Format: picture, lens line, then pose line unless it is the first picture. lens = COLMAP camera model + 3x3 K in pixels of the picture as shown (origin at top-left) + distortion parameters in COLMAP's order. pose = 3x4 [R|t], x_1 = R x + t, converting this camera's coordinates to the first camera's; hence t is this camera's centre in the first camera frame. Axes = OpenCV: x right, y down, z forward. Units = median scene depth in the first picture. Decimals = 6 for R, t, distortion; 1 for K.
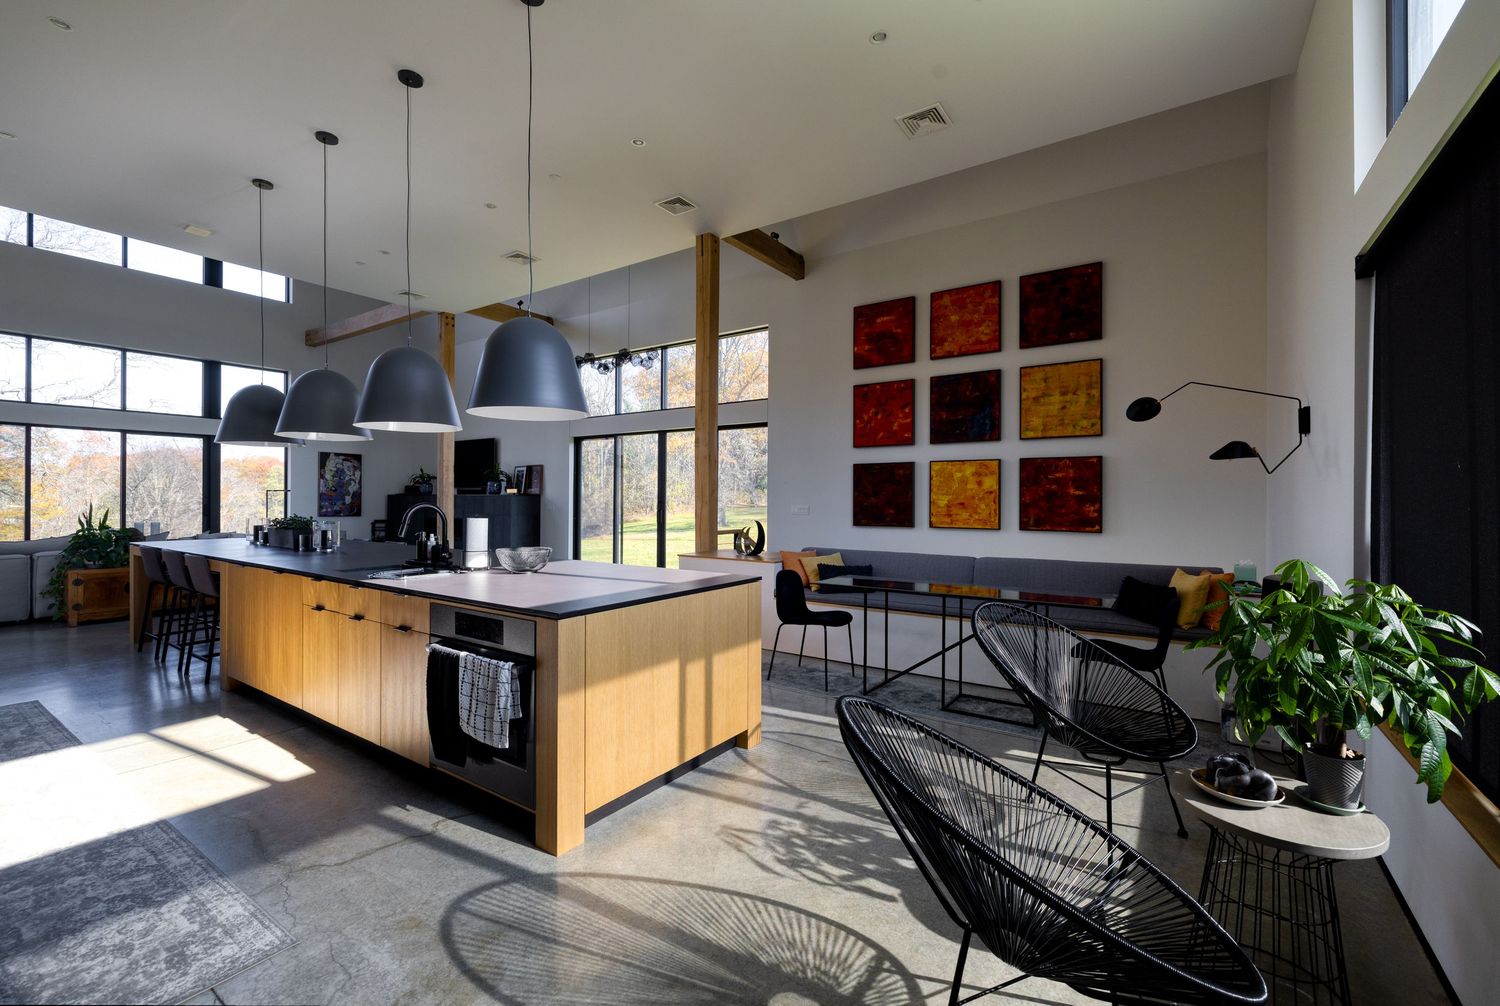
lens RADIAL K [[636.7, 0, 759.7], [0, 636.7, 499.9], [0, 0, 1]] dist [0.000453, 0.000065]
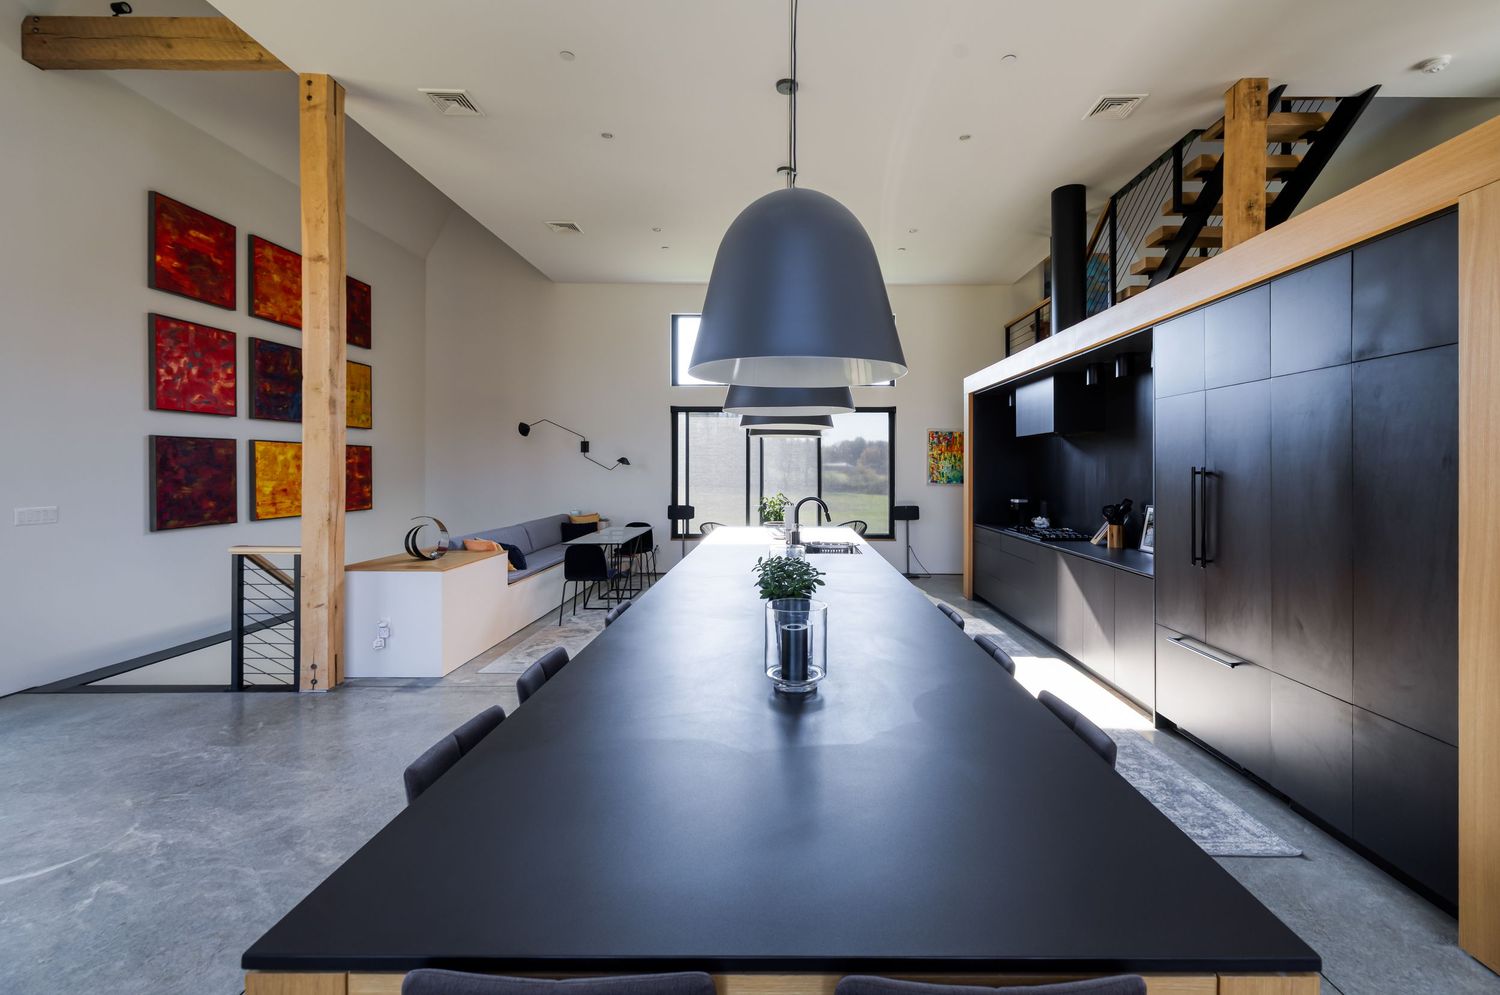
lens RADIAL K [[649.6, 0, 782.7], [0, 649.6, 468.4], [0, 0, 1]] dist [-0.000829, 0.000246]
pose [[-0.560715, -0.005645, 0.827990, -0.780088], [-0.001737, 0.999983, 0.005642, -0.028916], [-0.828007, 0.001726, -0.560715, 0.875723]]
